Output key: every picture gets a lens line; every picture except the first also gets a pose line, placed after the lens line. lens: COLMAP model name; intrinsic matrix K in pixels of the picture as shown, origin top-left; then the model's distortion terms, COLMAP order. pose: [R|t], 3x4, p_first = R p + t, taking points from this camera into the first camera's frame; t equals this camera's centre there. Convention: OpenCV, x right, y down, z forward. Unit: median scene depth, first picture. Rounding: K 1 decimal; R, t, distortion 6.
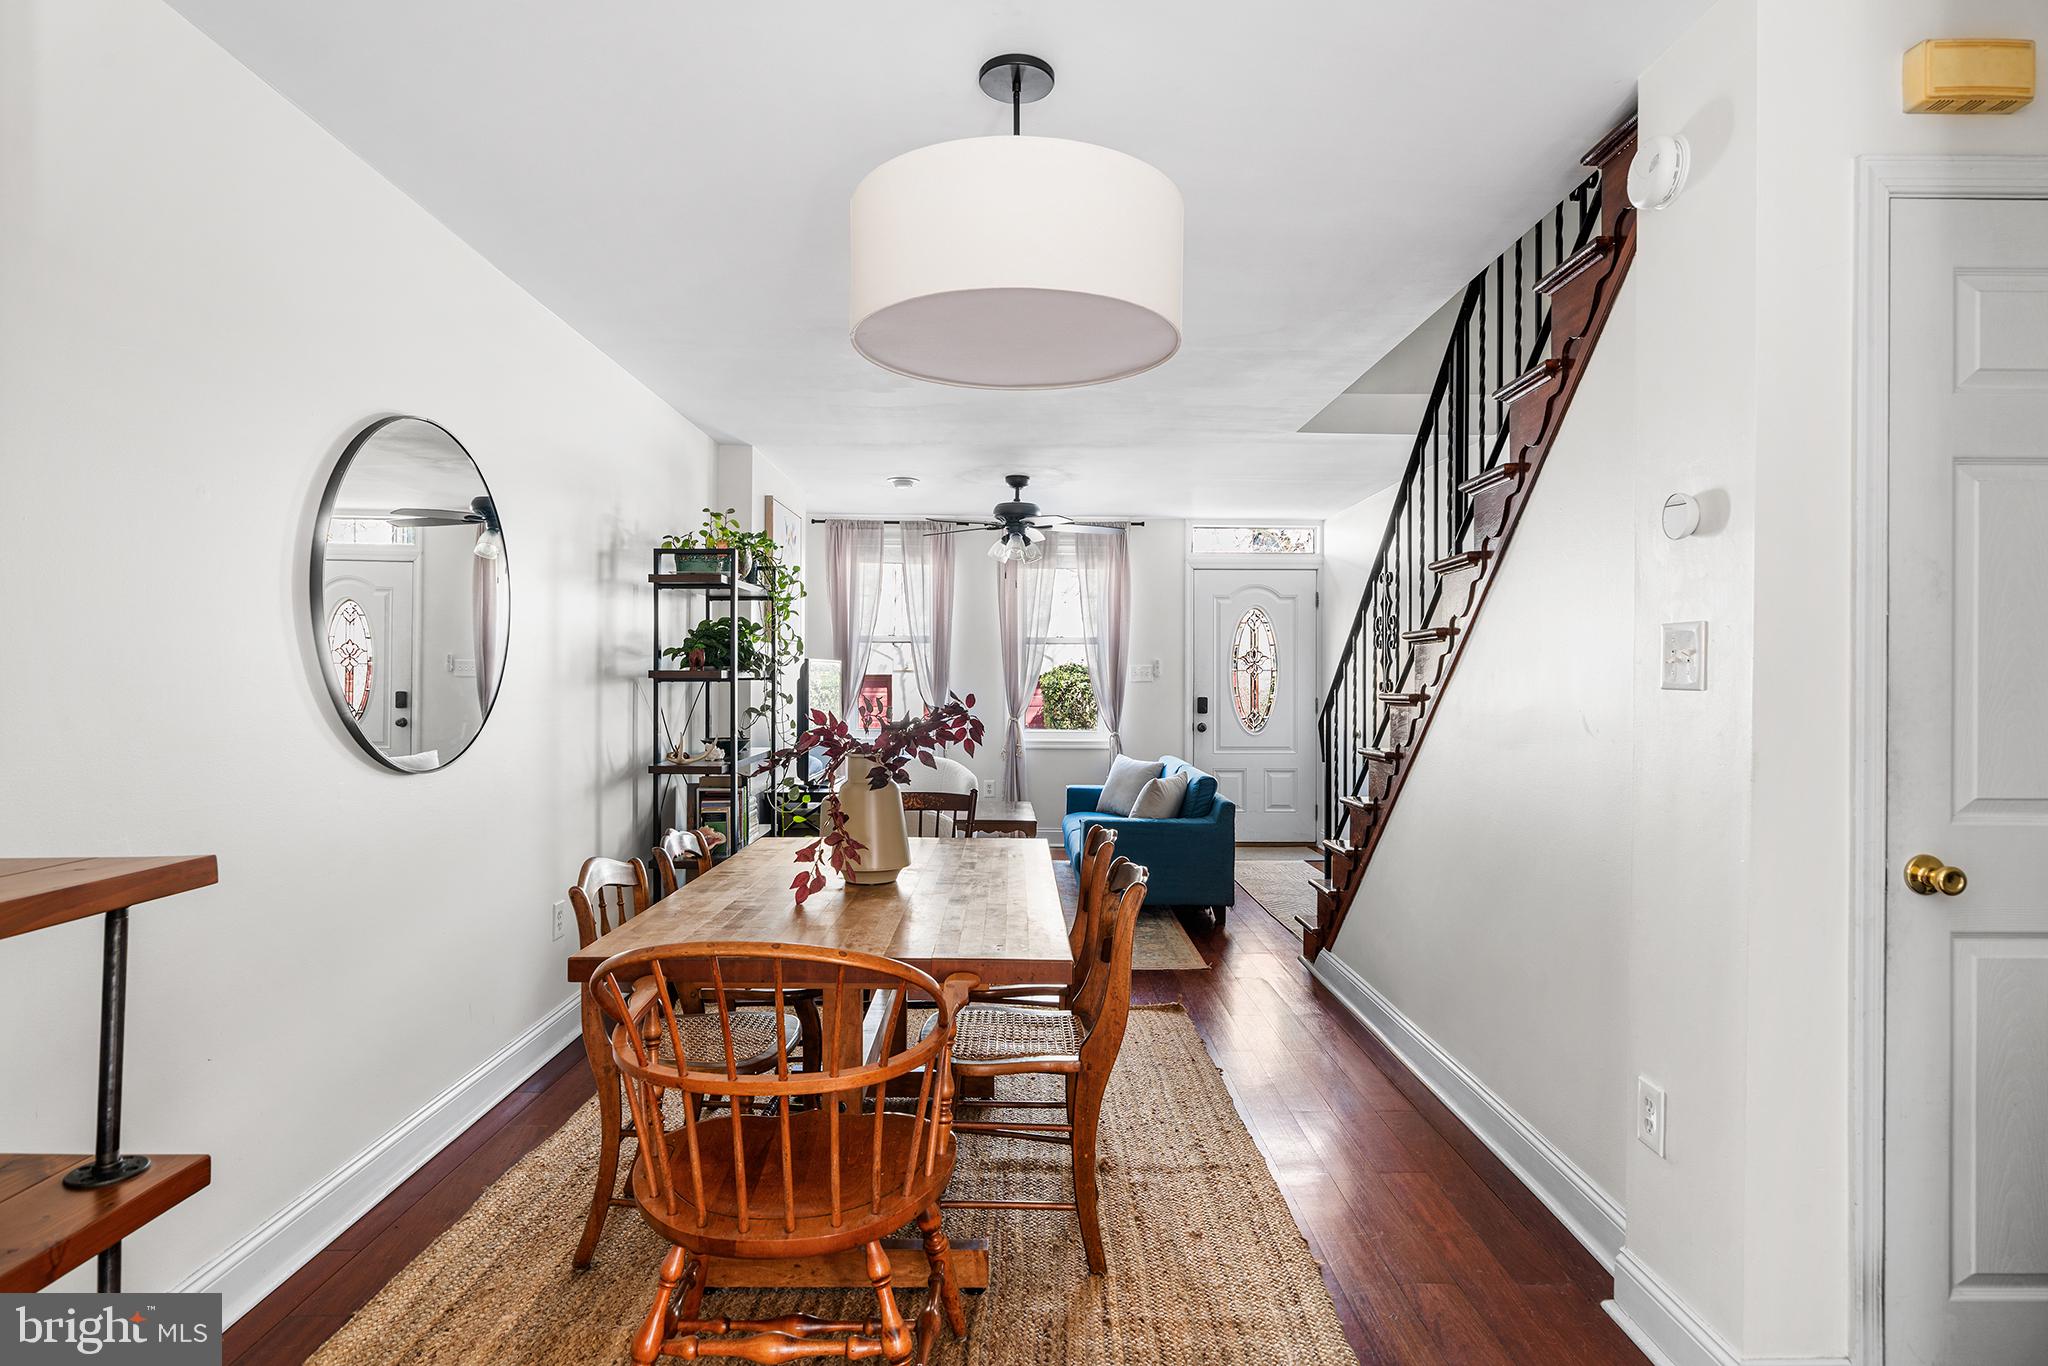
lens RADIAL K [[1102.4, 0, 1024.0], [0, 1102.4, 683.0], [0, 0, 1]] dist [0.001970, 0.000398]
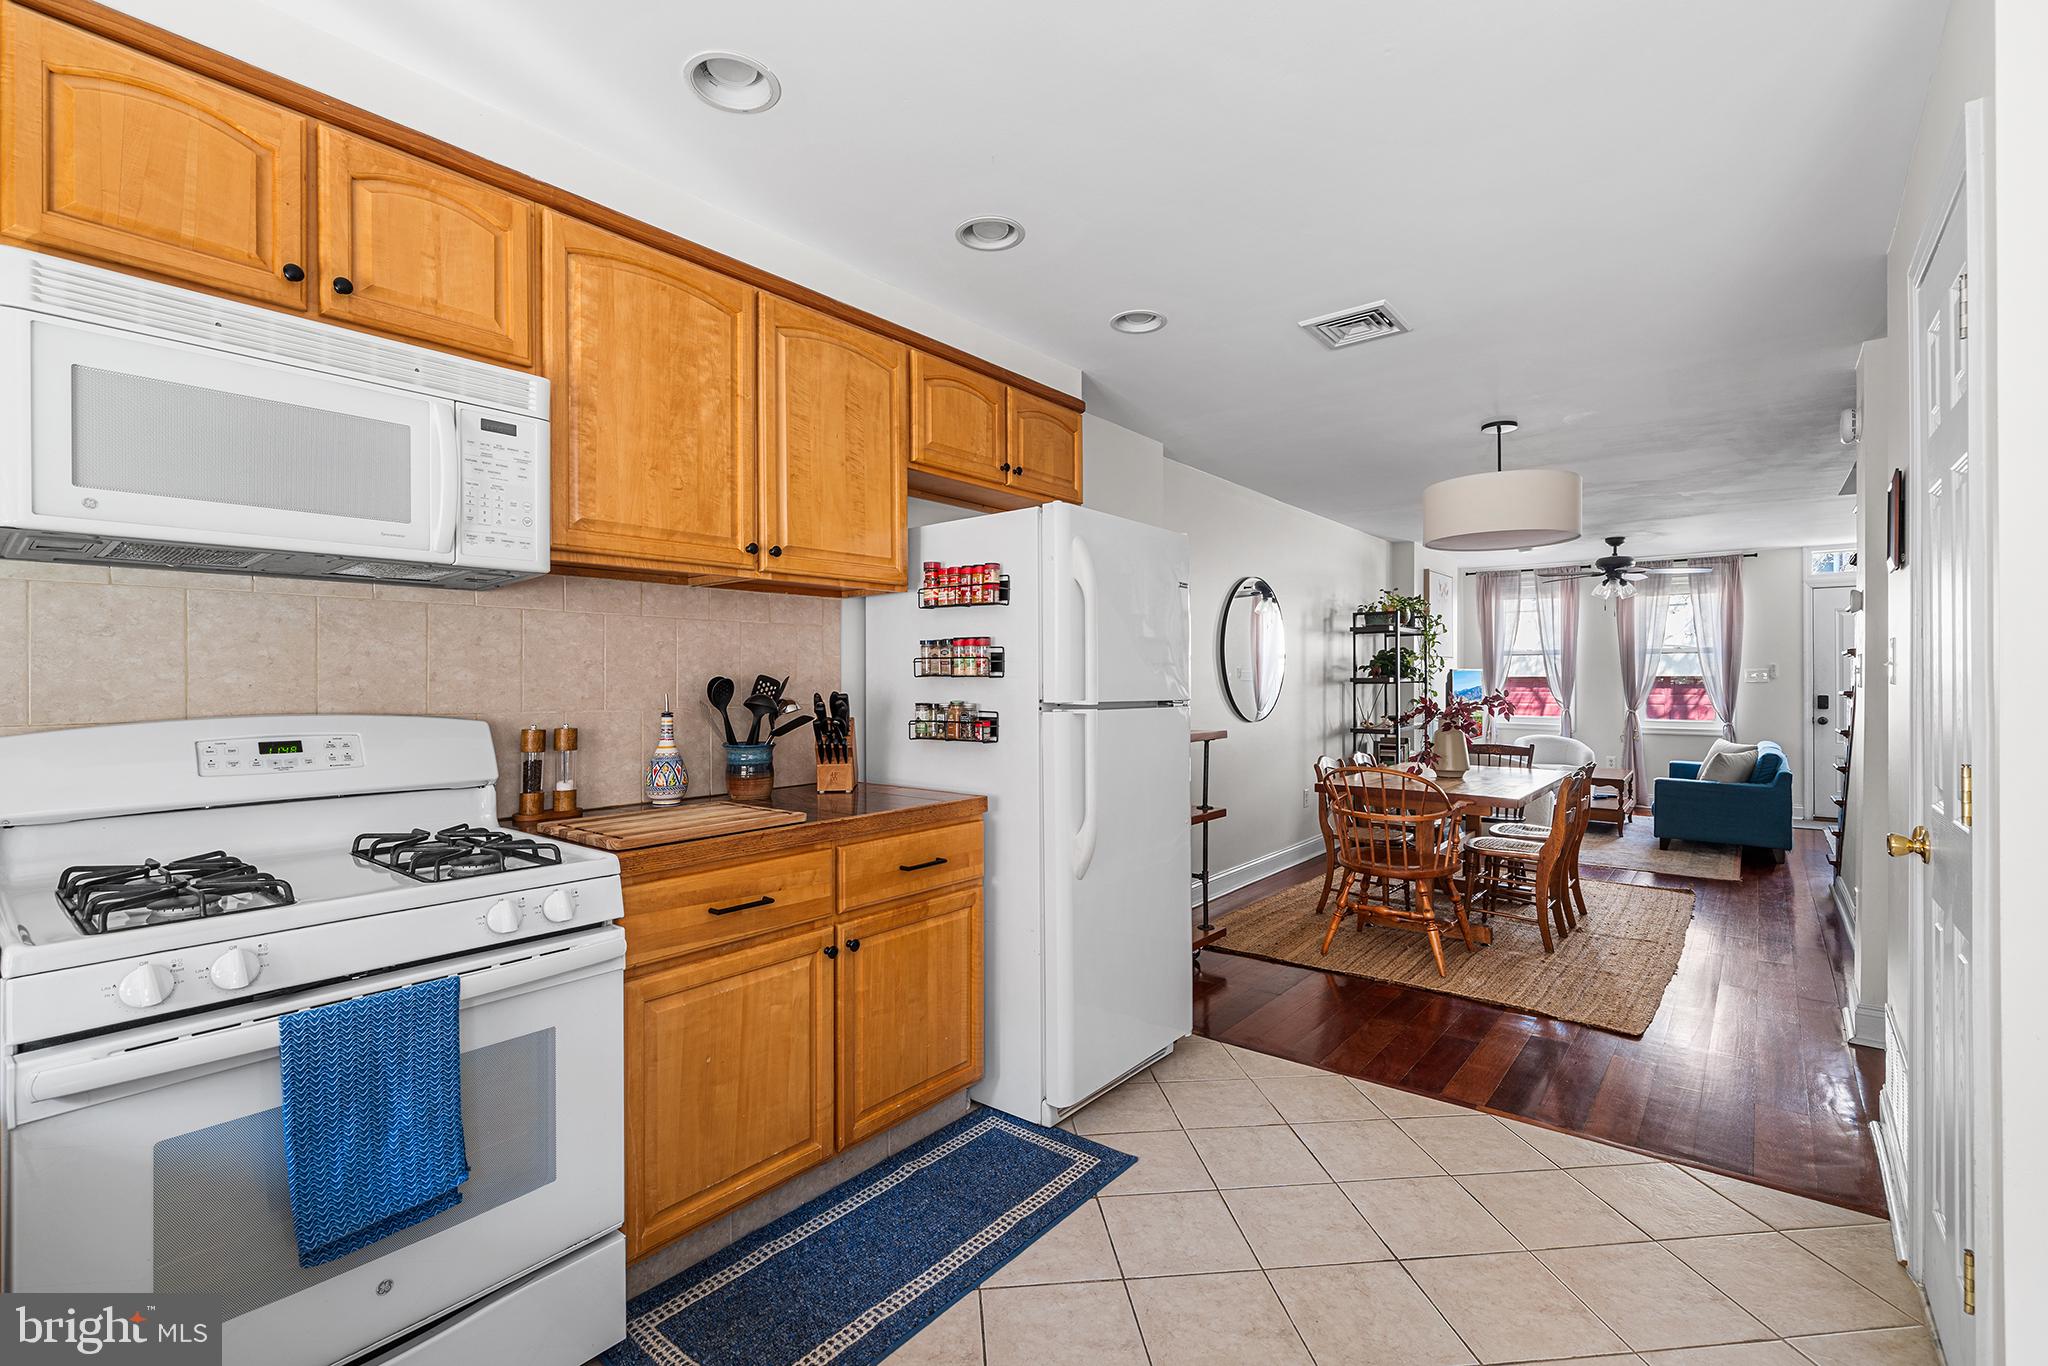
lens RADIAL K [[902.7, 0, 1017.3], [0, 902.7, 679.8], [0, 0, 1]] dist [-0.000660, -0.000479]
pose [[0.768183, -0.004584, -0.640213, 0.208185], [0.002155, 0.999987, -0.004574, -0.002138], [0.640226, 0.002134, 0.768184, -0.545986]]
